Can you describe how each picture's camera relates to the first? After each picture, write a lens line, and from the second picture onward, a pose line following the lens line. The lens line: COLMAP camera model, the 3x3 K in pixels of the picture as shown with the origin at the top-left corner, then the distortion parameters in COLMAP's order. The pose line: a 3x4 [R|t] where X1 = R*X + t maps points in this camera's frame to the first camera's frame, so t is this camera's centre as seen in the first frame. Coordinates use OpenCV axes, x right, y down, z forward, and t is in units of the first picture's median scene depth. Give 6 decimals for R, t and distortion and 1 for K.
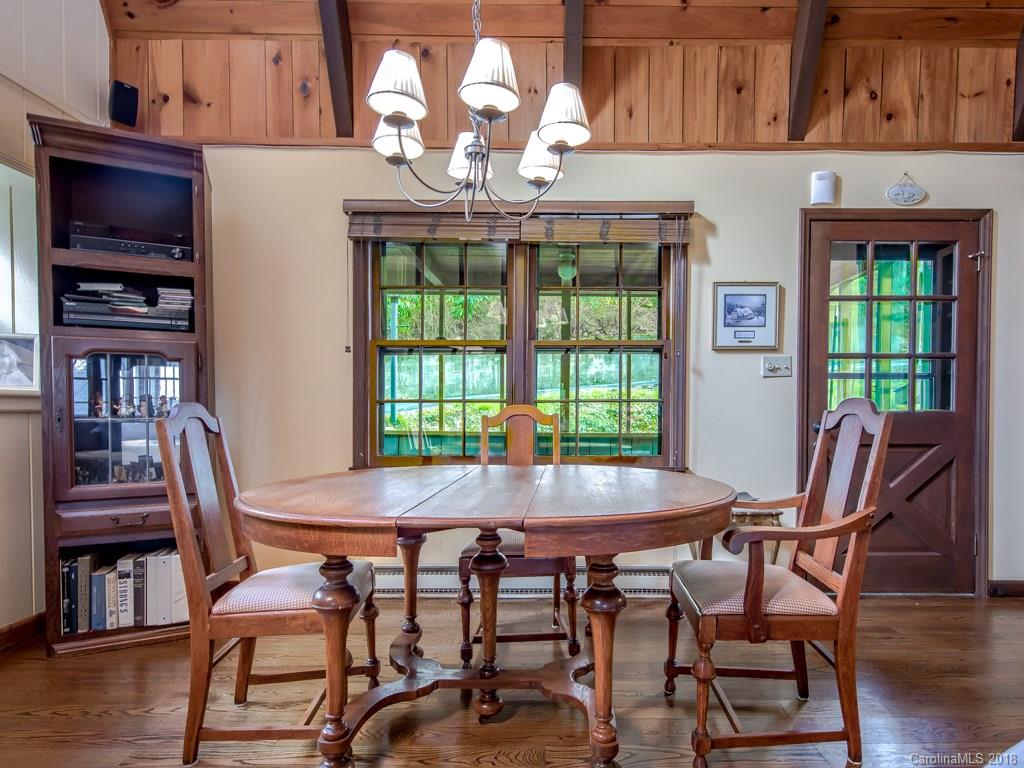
lens RADIAL K [[590.7, 0, 572.0], [0, 590.7, 414.7], [0, 0, 1]] dist [0.003471, 0.001003]
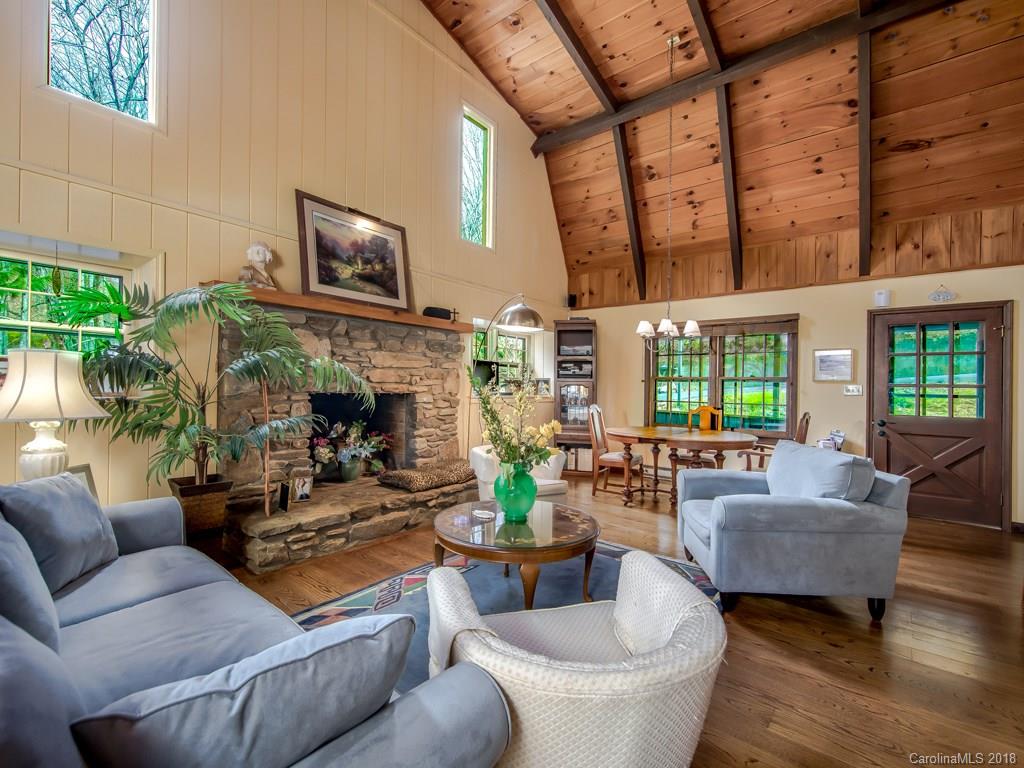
lens RADIAL K [[442.5, 0, 491.4], [0, 442.5, 384.6], [0, 0, 1]] dist [-0.000315, -0.000088]
pose [[0.731262, 0.009590, -0.682029, 0.483404], [-0.019438, 0.999788, -0.006783, -0.069501], [0.681820, 0.018218, 0.731293, -0.916376]]
